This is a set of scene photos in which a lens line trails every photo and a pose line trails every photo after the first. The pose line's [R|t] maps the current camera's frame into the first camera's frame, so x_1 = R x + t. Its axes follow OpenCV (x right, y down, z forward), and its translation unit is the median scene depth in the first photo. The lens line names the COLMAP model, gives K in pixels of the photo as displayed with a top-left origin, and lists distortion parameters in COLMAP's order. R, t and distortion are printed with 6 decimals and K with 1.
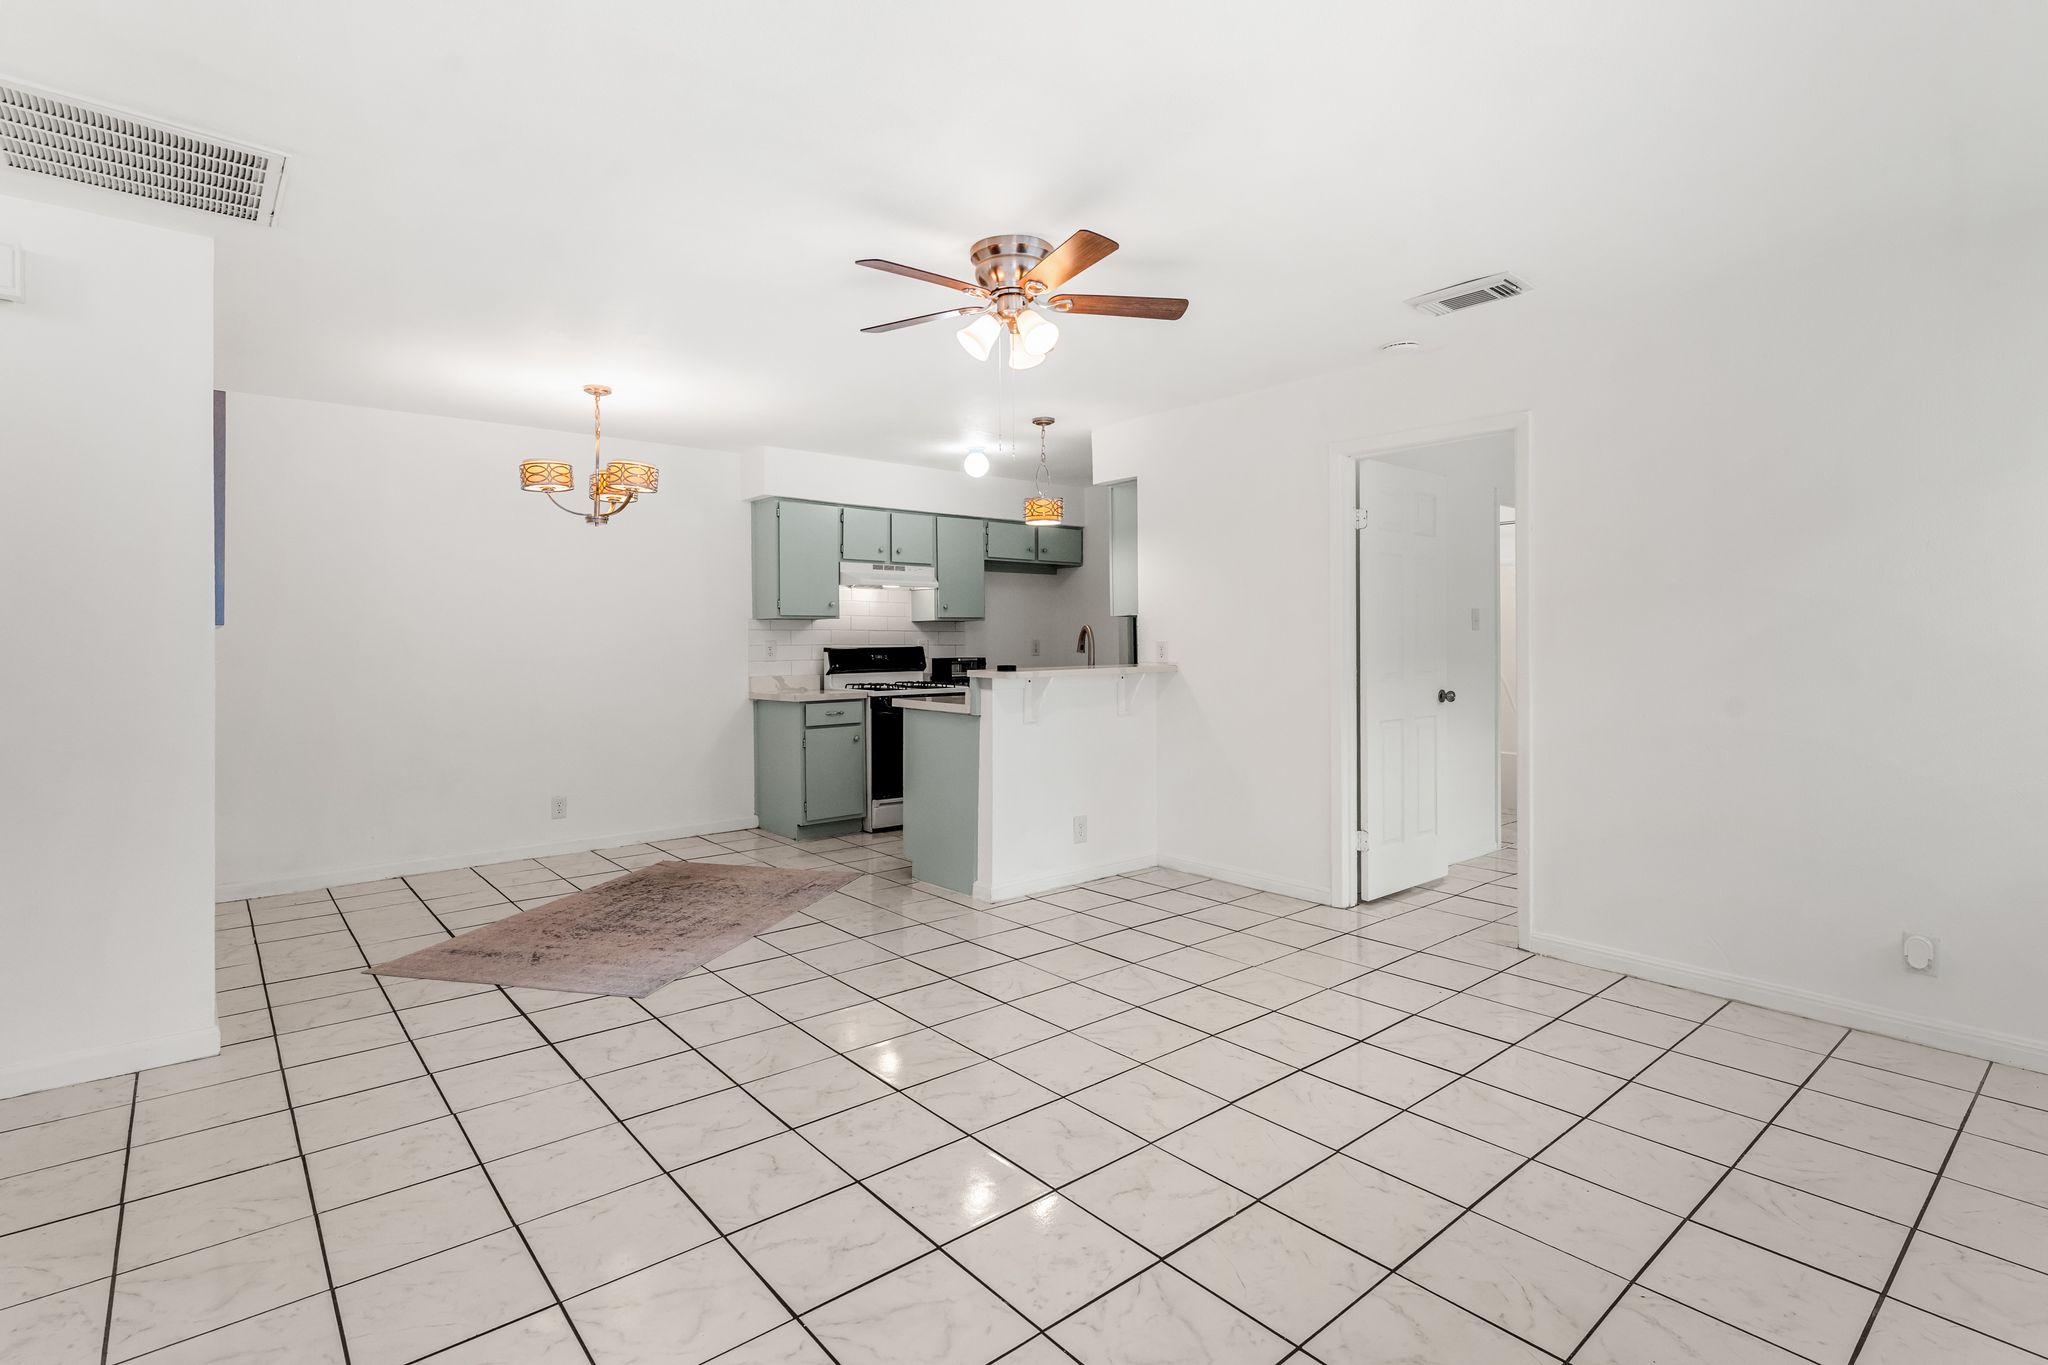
lens RADIAL K [[972.4, 0, 1034.7], [0, 972.4, 656.6], [0, 0, 1]] dist [0.016664, 0.000050]
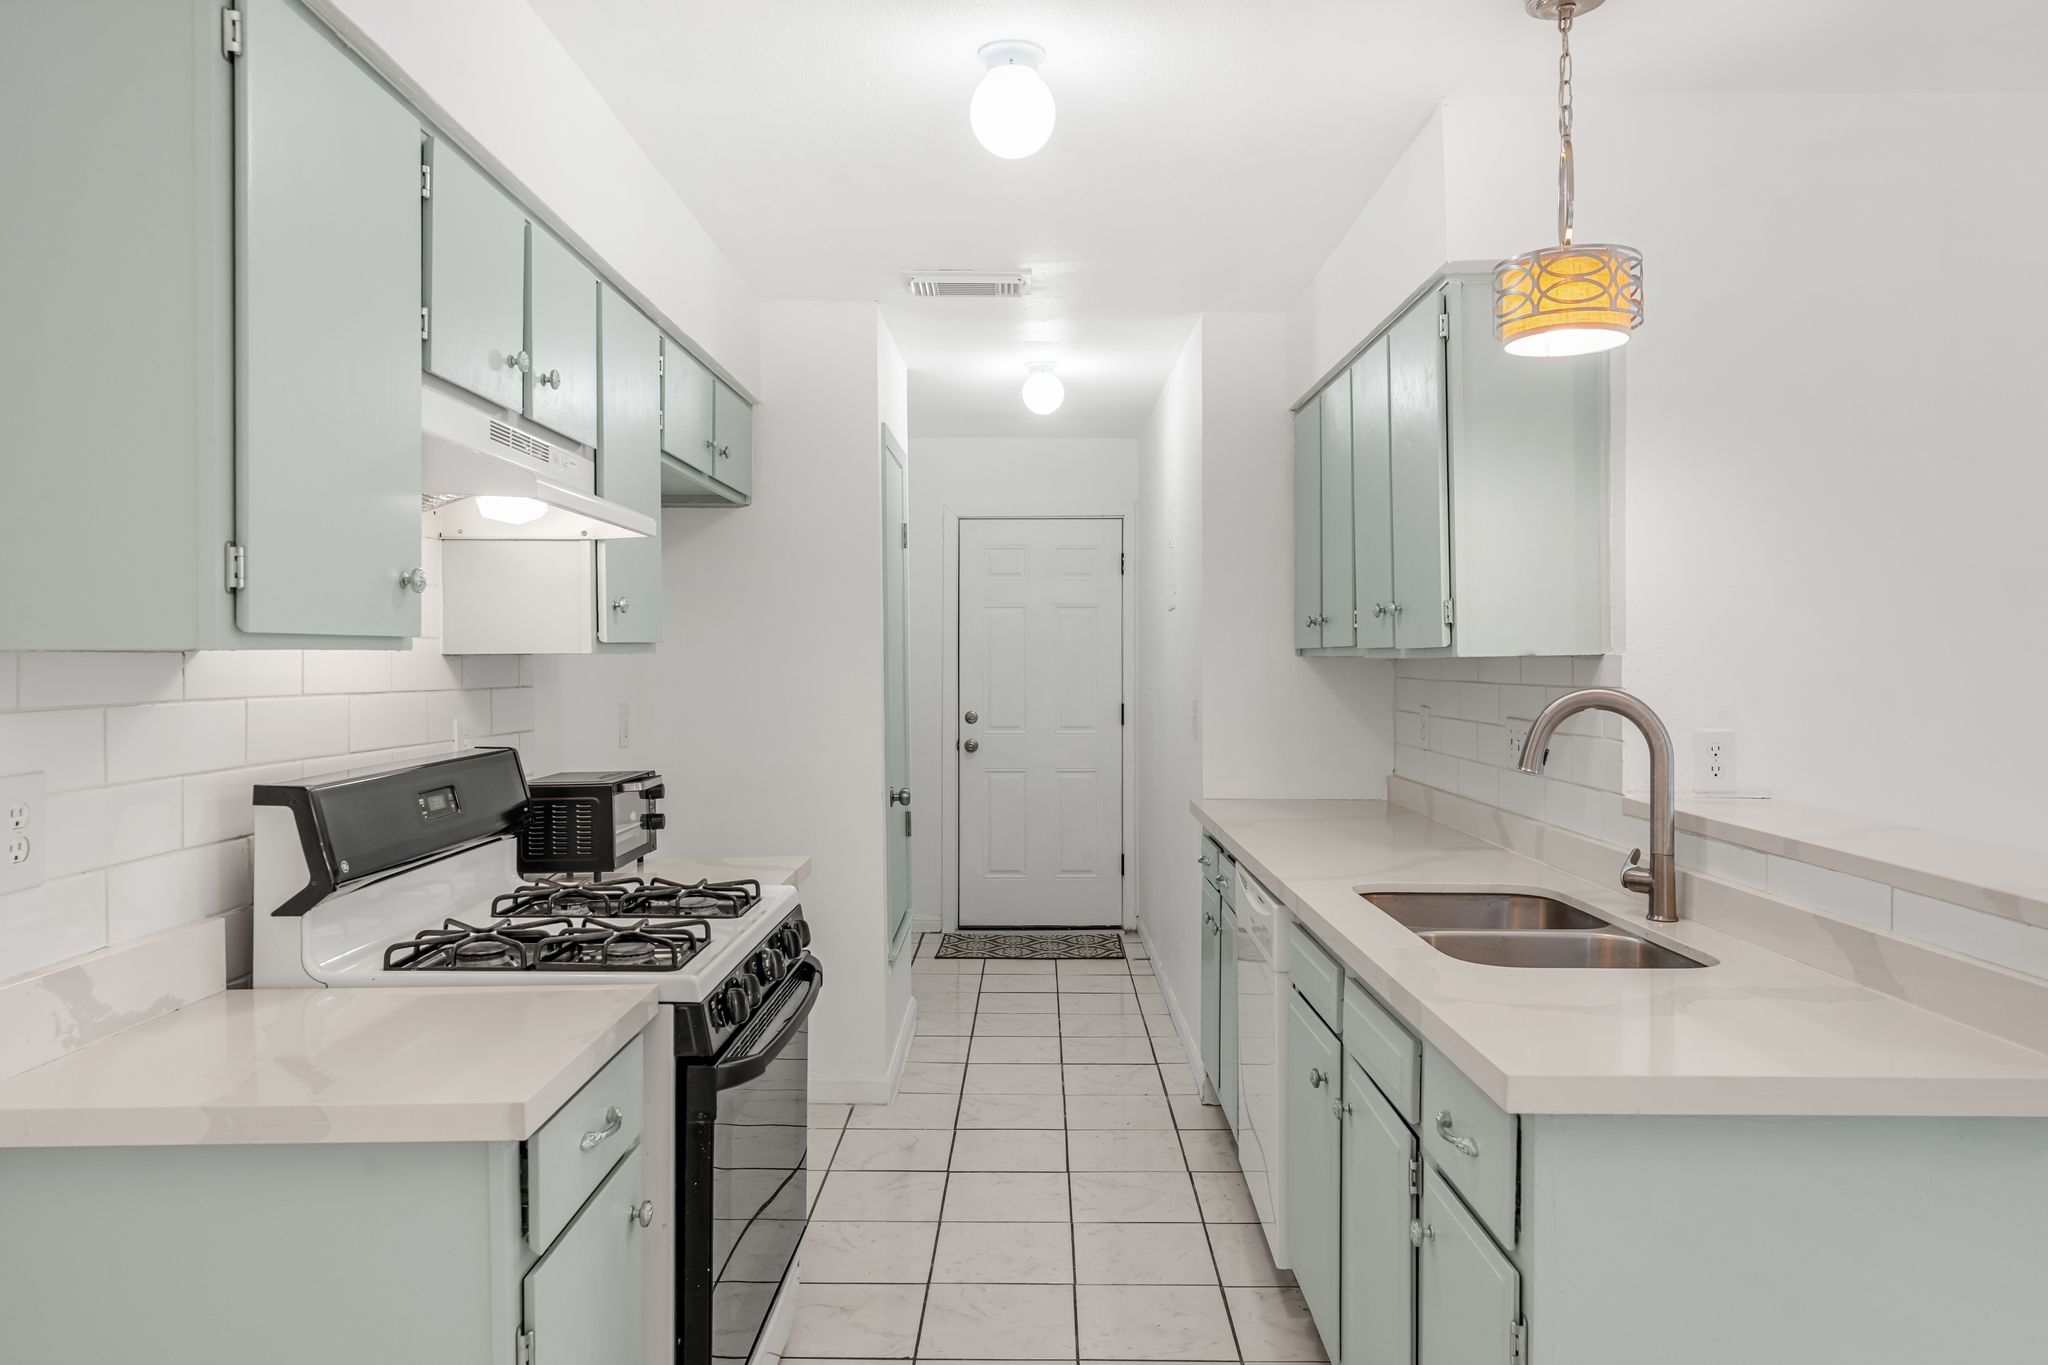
lens RADIAL K [[1330.2, 0, 1031.2], [0, 1330.2, 659.8], [0, 0, 1]] dist [-0.005067, -0.001776]
pose [[0.648691, 0.000104, 0.761051, -0.332887], [0.009242, 0.999925, -0.008013, -0.033083], [-0.760995, 0.012232, 0.648642, 0.705051]]
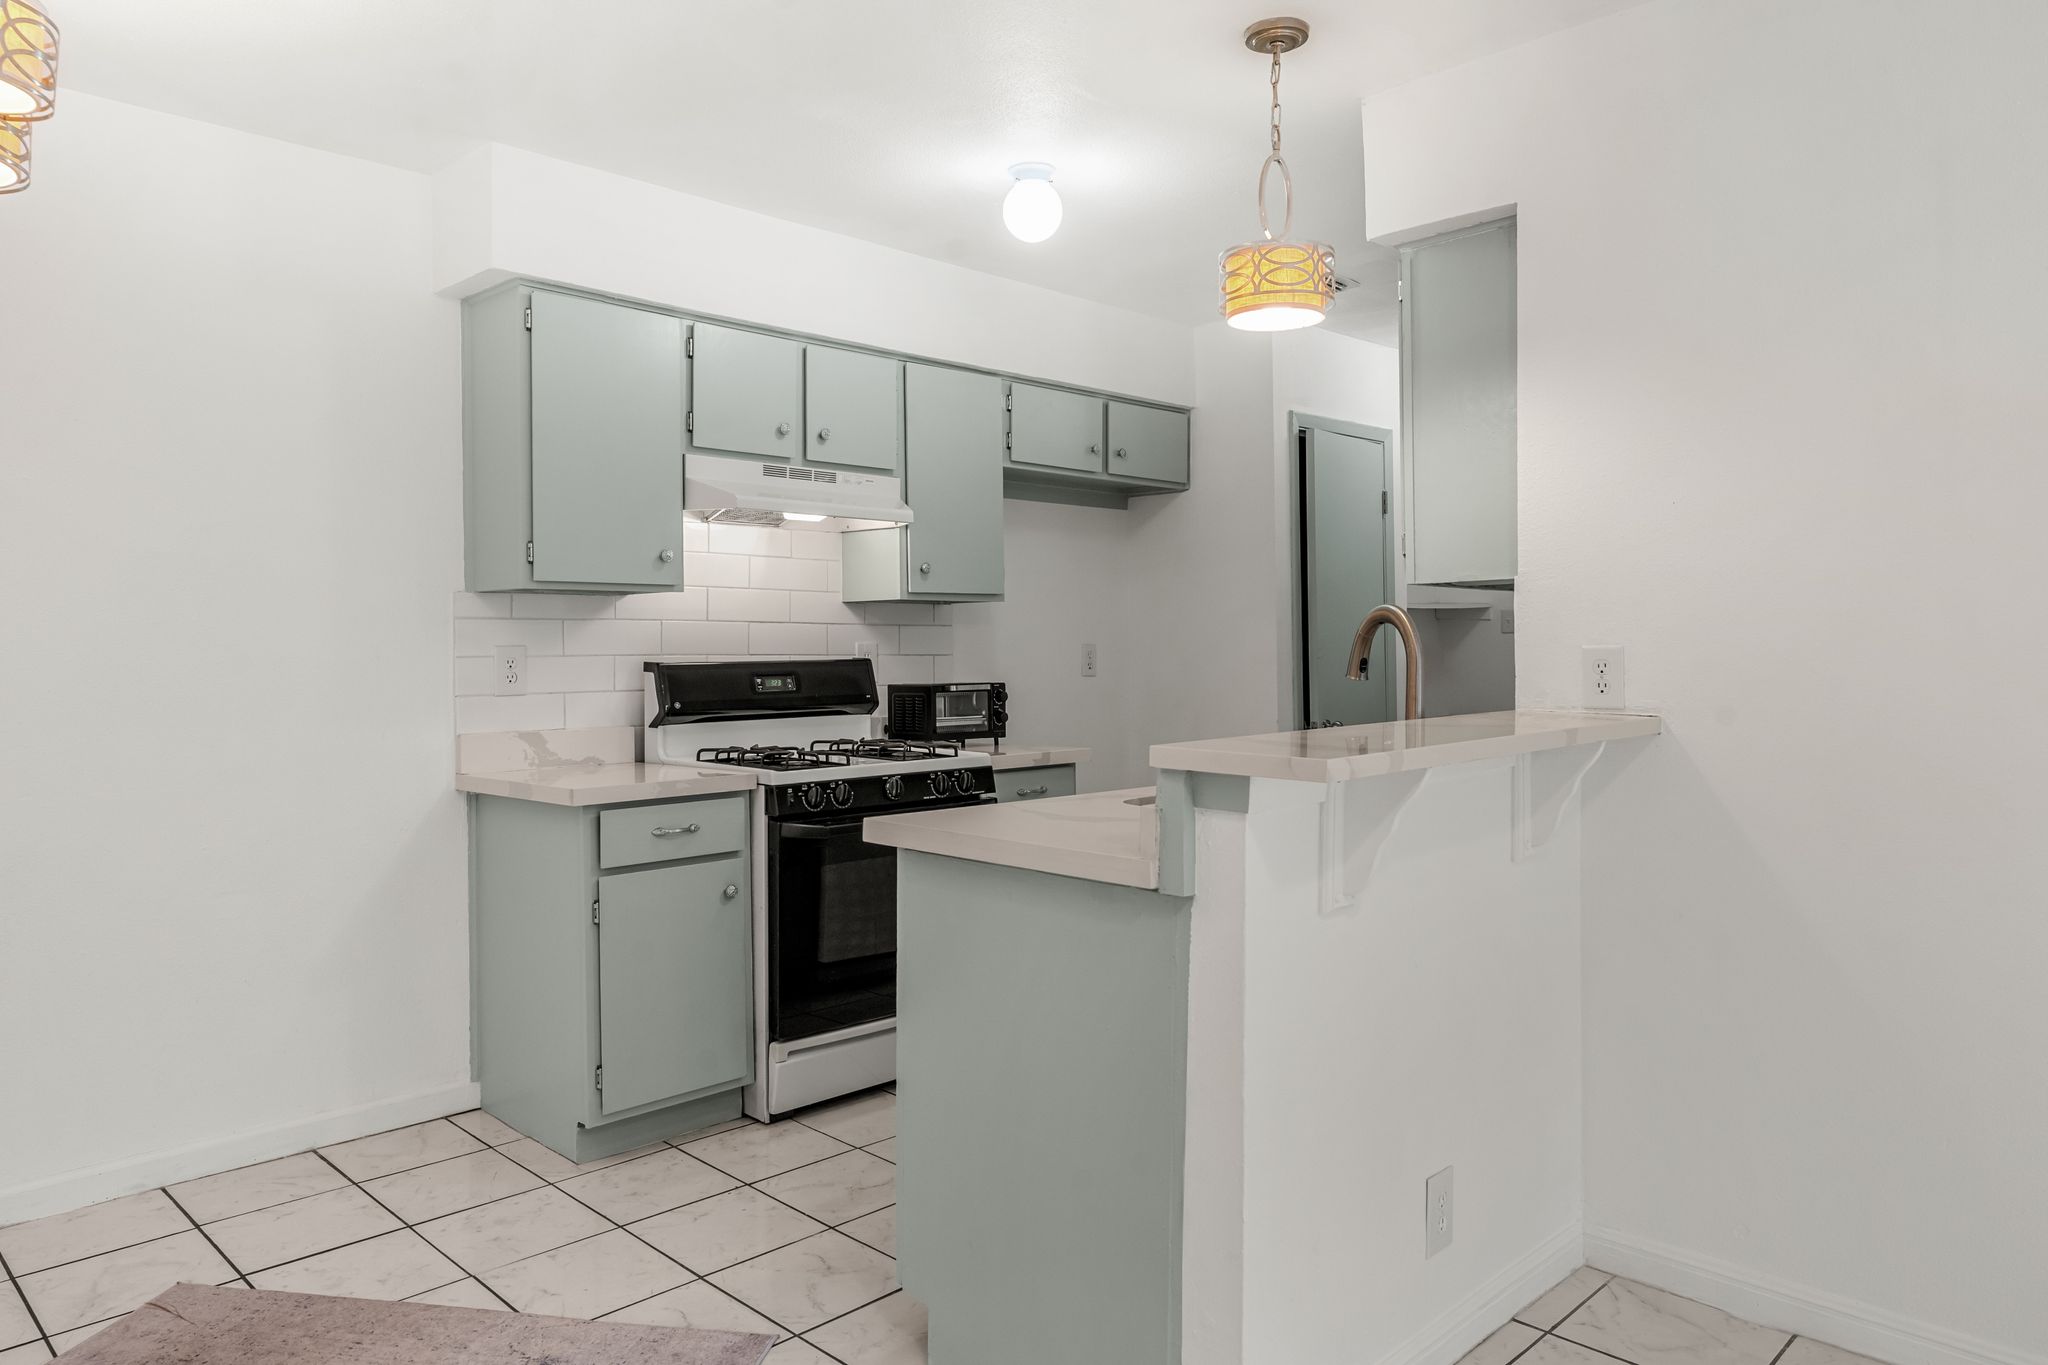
lens RADIAL K [[1330.2, 0, 1031.2], [0, 1330.2, 659.8], [0, 0, 1]] dist [-0.005067, -0.001776]
pose [[0.996599, 0.000039, 0.082406, -0.100201], [0.000327, 0.999990, -0.004435, -0.007708], [-0.082405, 0.004447, 0.996589, 0.426352]]
